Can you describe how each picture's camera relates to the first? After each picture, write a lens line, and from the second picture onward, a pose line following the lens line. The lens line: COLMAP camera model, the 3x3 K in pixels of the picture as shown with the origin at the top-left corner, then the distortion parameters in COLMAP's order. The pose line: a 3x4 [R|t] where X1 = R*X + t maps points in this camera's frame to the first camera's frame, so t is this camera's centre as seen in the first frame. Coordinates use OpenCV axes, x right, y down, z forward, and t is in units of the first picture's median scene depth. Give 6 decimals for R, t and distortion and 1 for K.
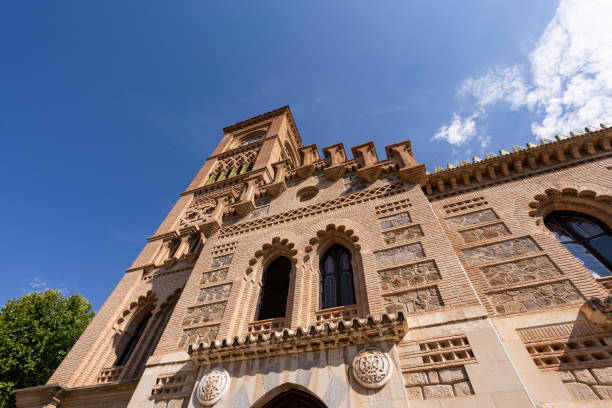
lens RADIAL K [[294.1, 0, 310.4], [0, 294.1, 224.5], [0, 0, 1]] dist [-0.046810, 0.011617]
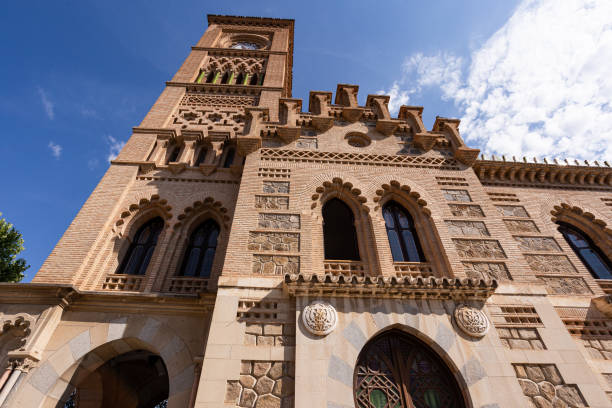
lens RADIAL K [[294.1, 0, 307.8], [0, 294.1, 224.1], [0, 0, 1]] dist [-0.046810, 0.011617]
pose [[0.926814, 0.214361, 0.308327, -0.578900], [-0.275377, 0.946198, 0.169933, 0.059650], [-0.255312, -0.242403, 0.935979, 0.087847]]
